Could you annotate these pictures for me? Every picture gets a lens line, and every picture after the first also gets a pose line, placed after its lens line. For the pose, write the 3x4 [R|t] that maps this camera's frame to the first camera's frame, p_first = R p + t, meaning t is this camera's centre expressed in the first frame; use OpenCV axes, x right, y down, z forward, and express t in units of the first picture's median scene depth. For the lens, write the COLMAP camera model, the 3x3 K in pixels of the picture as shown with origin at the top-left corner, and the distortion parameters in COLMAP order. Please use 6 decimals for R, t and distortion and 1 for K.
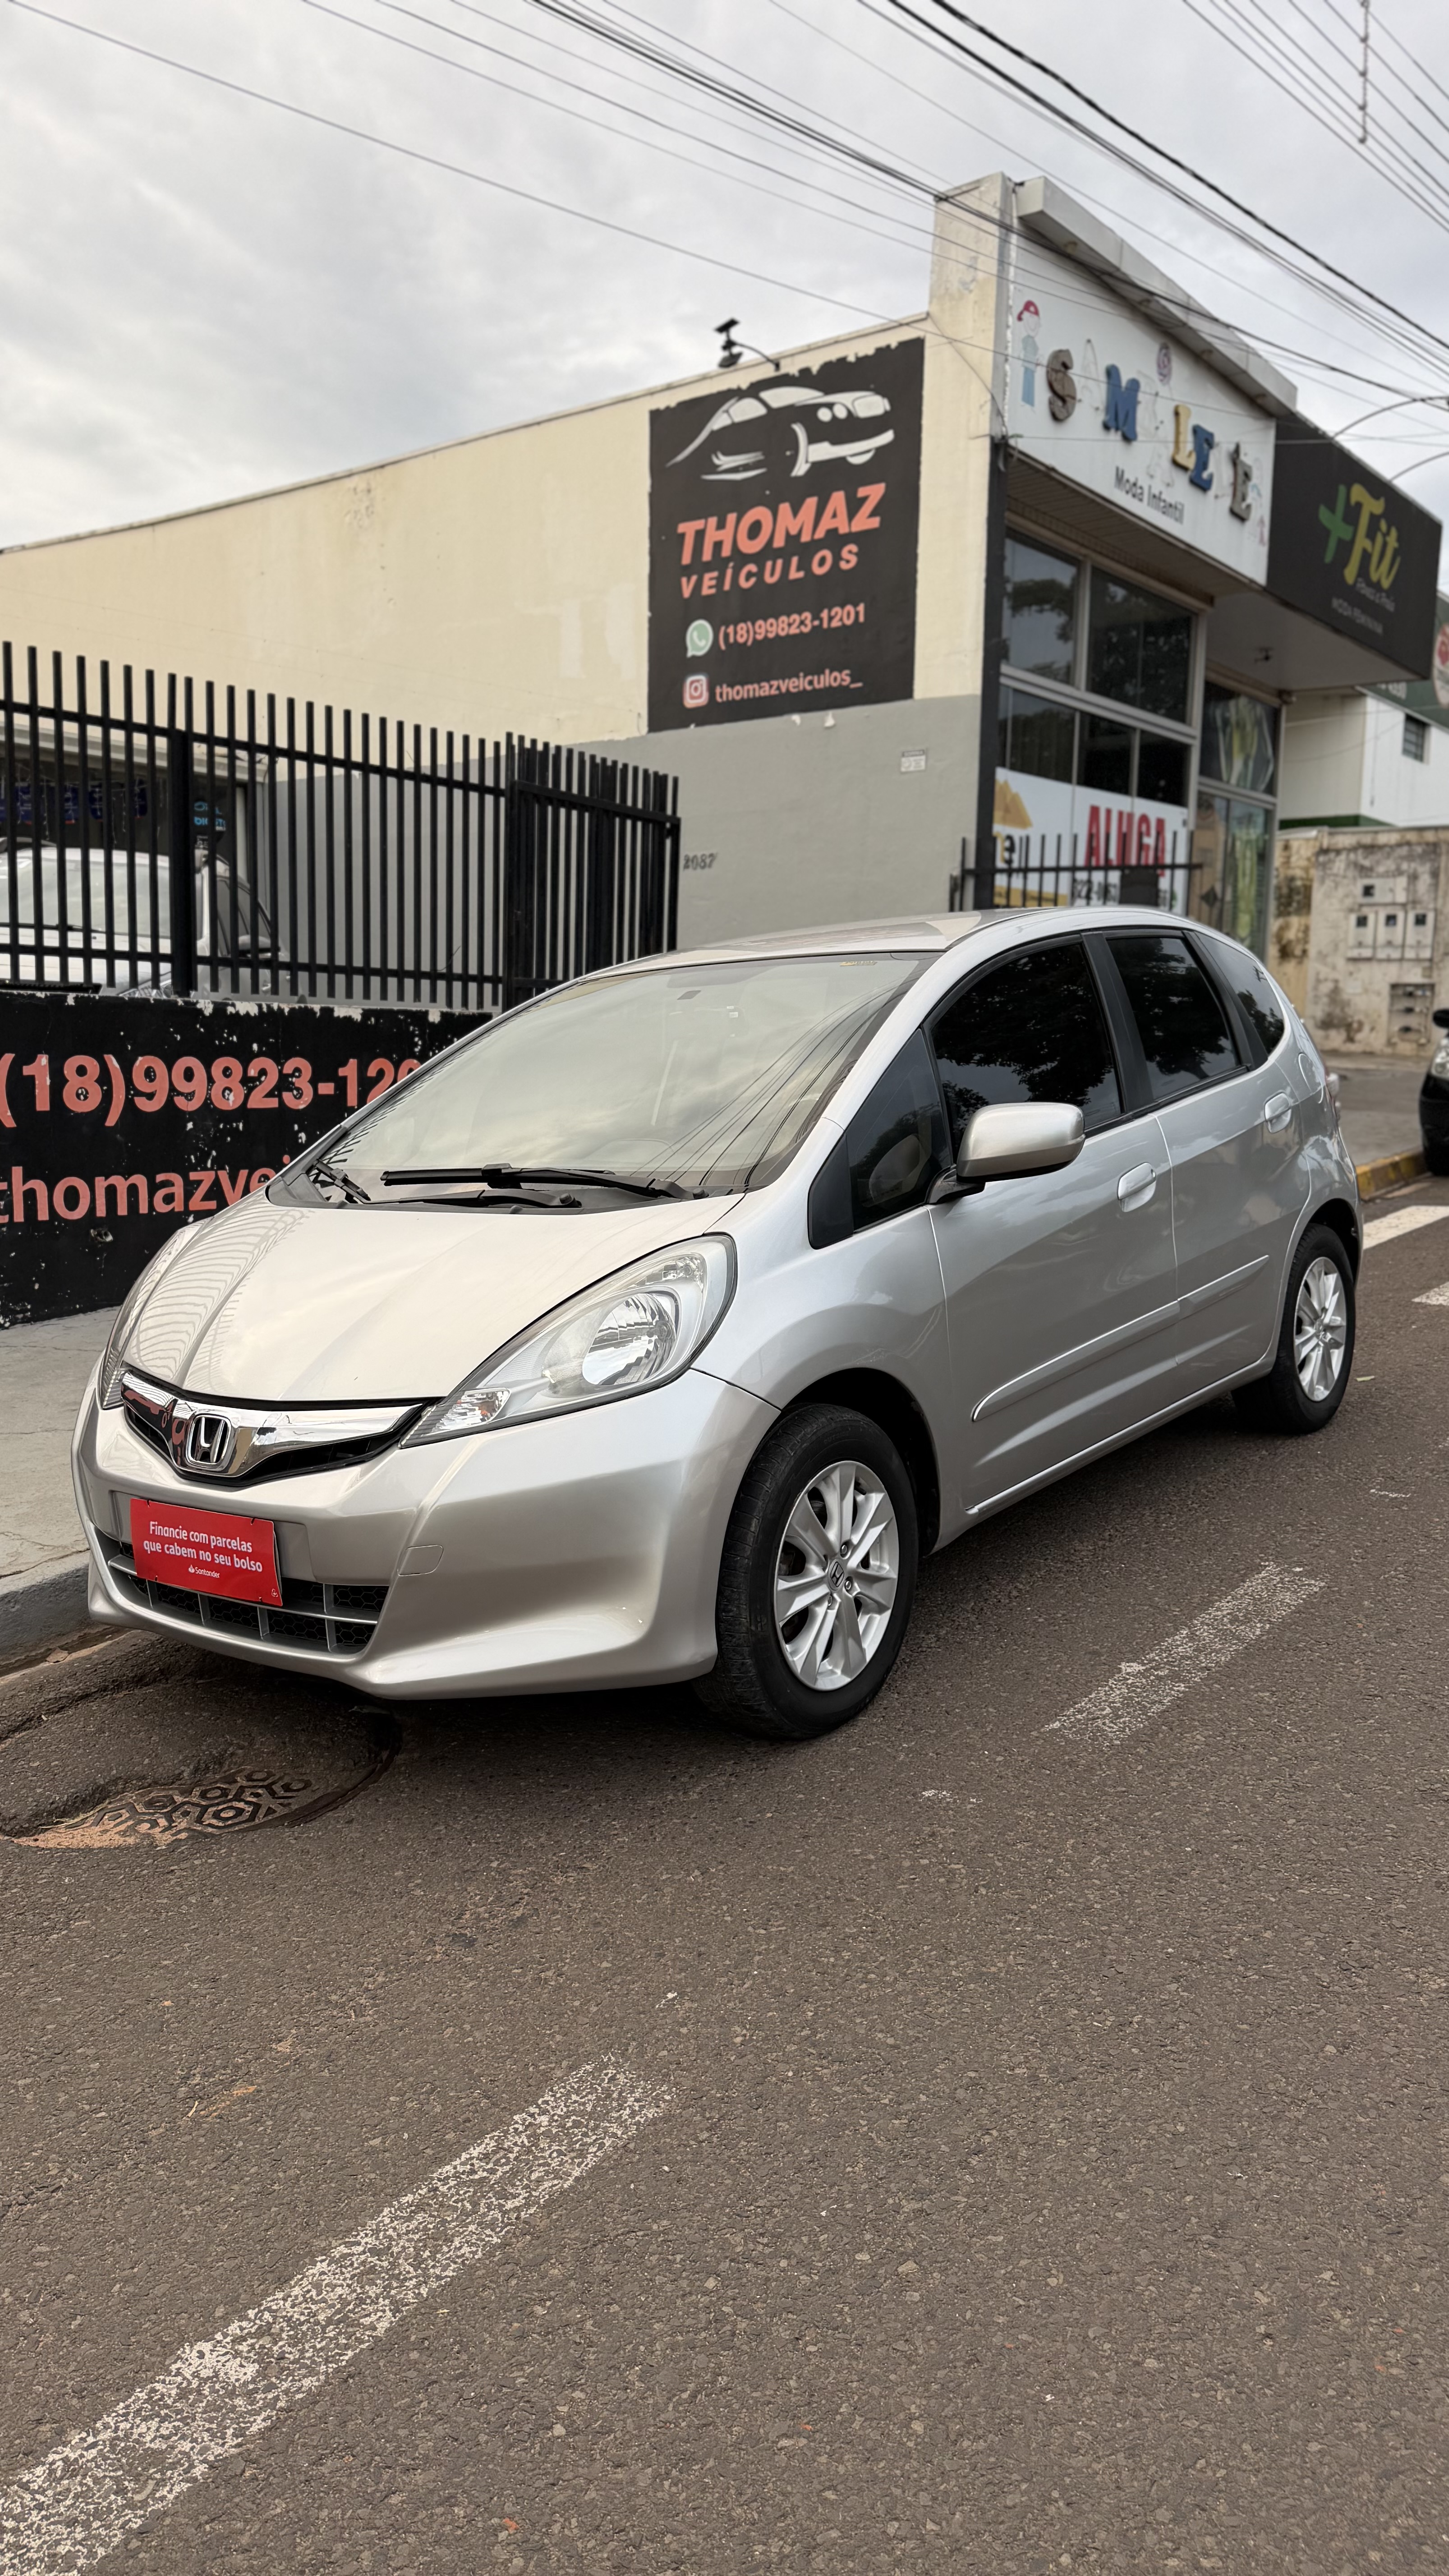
lens RADIAL K [[1821.9, 0, 722.6], [0, 1821.9, 1290.5], [0, 0, 1]] dist [0.040471, -0.048617]
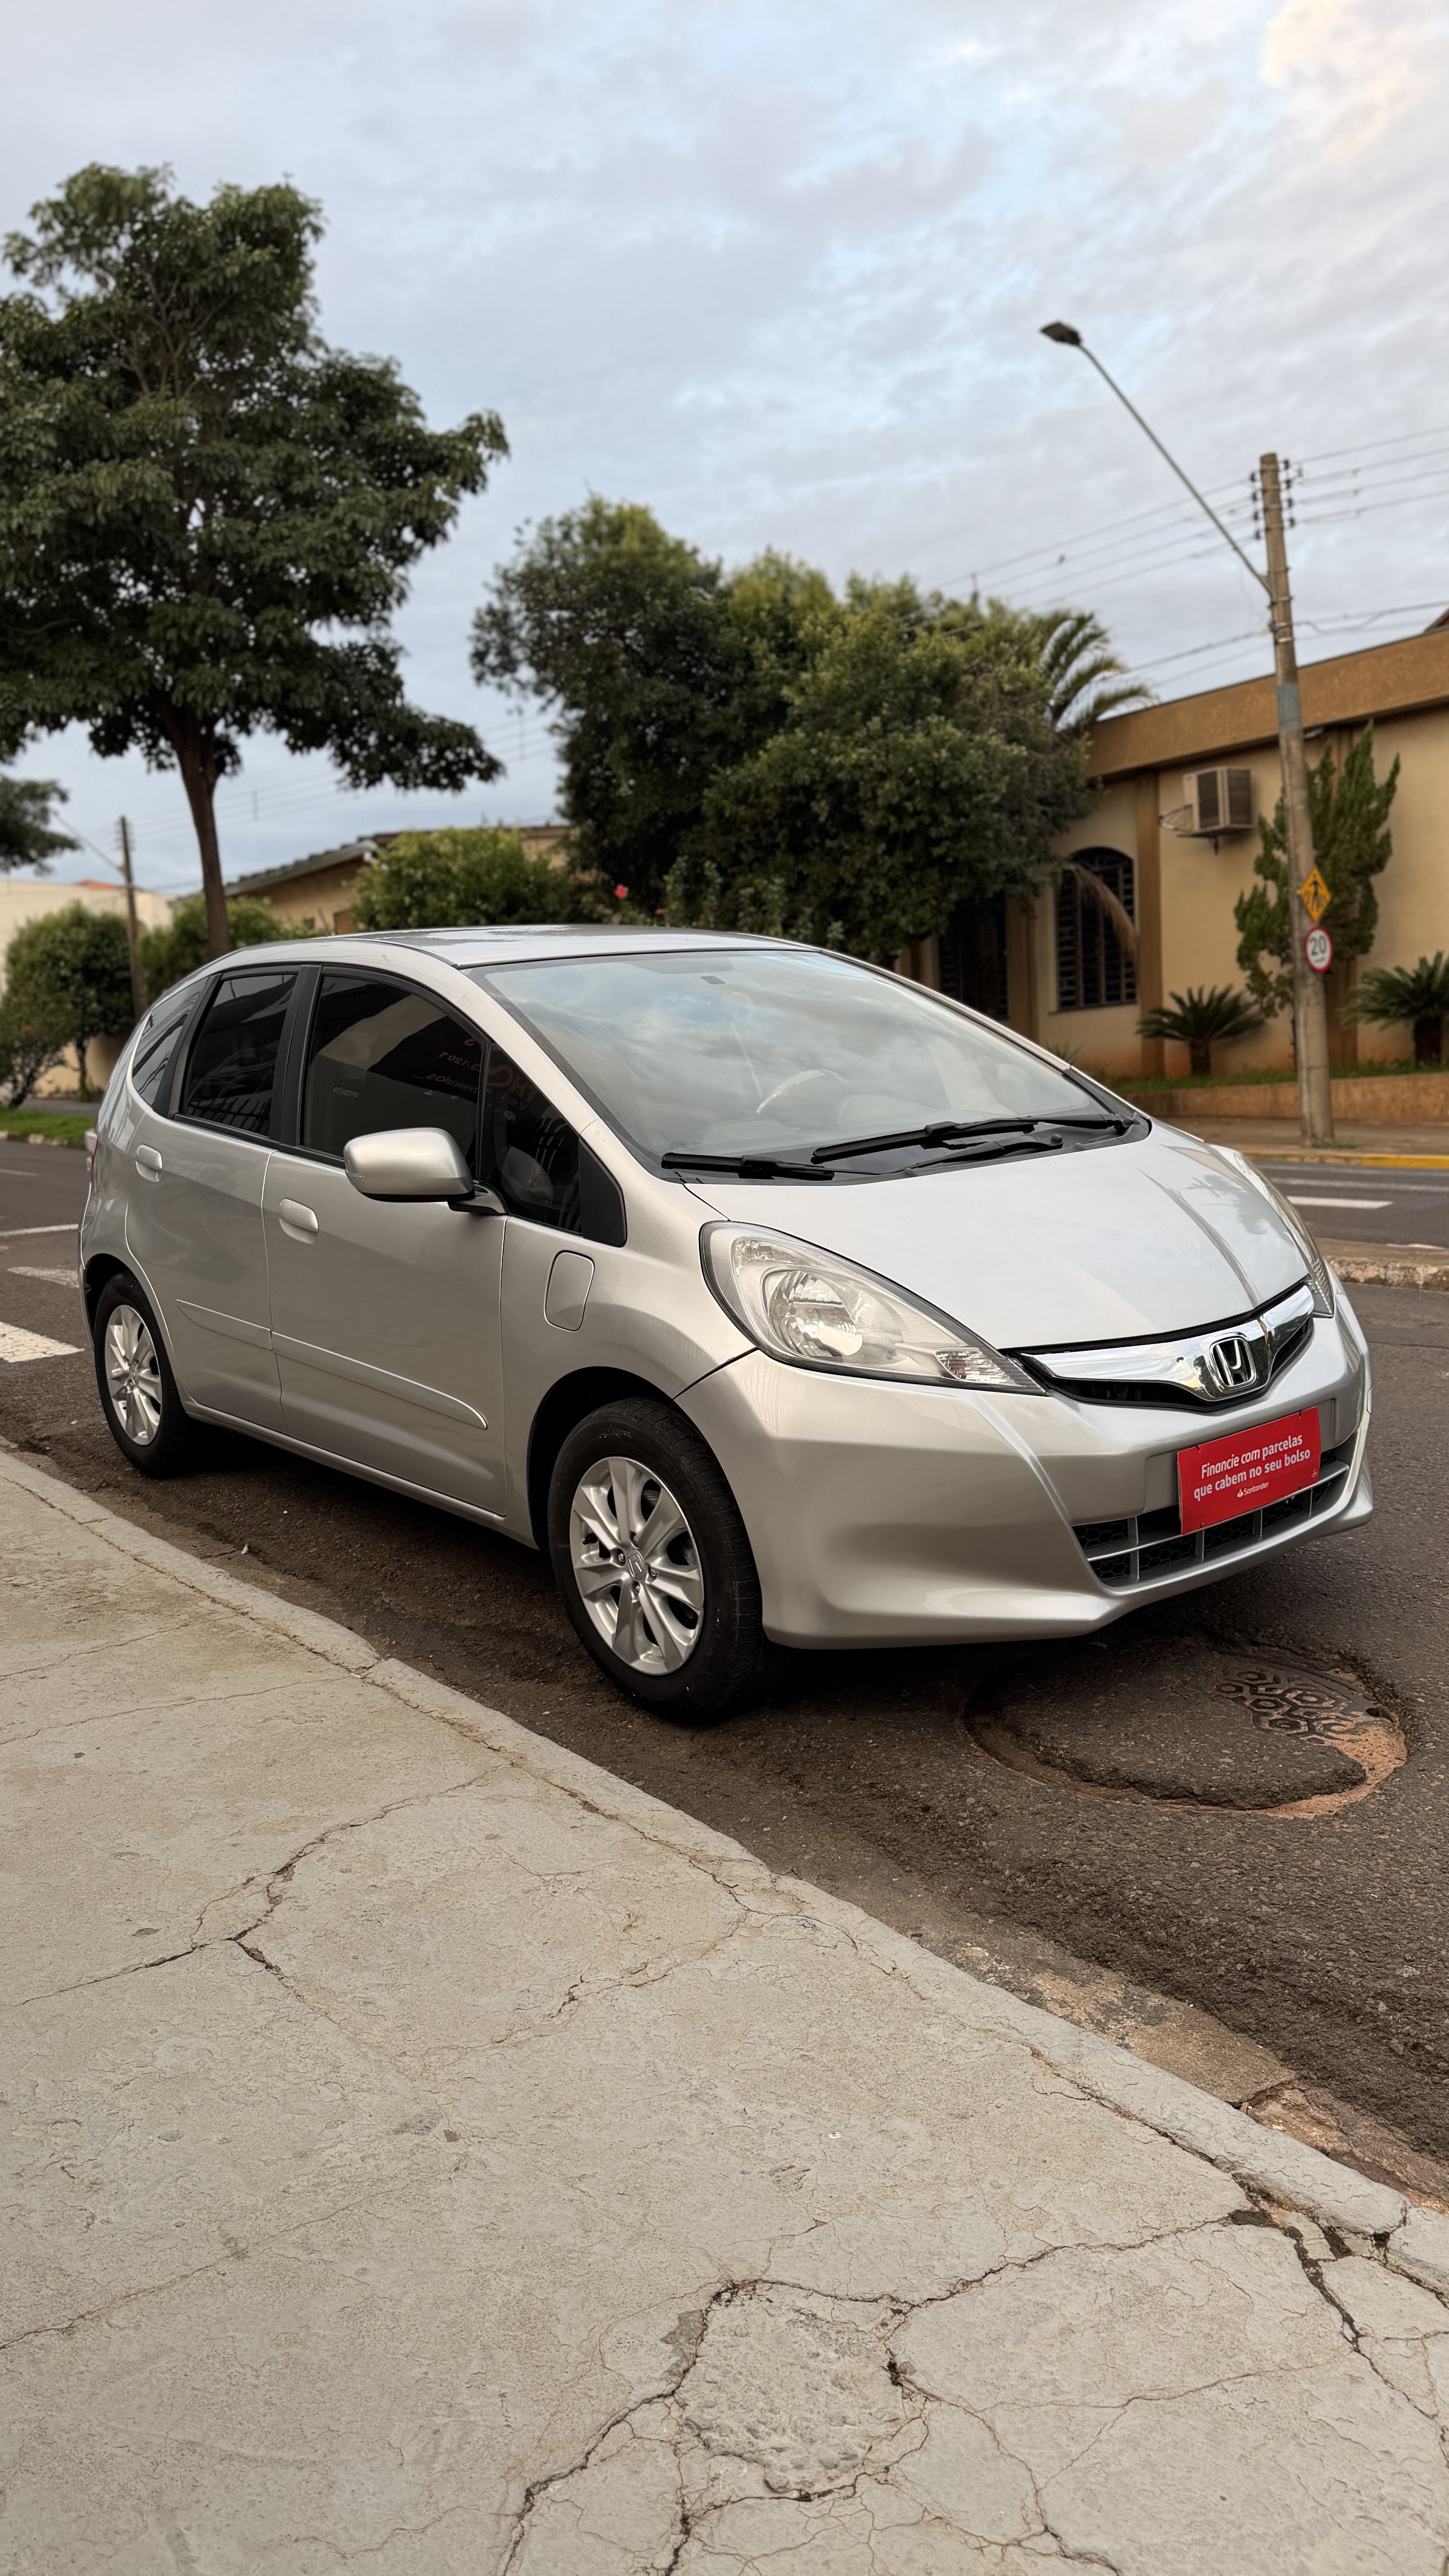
lens RADIAL K [[1821.9, 0, 722.6], [0, 1821.9, 1290.5], [0, 0, 1]] dist [0.040471, -0.048617]
pose [[0.242176, -0.113438, 0.963578, -0.348883], [0.186817, 0.980009, 0.068420, -0.021077], [-0.952077, 0.163443, 0.258526, 0.262989]]
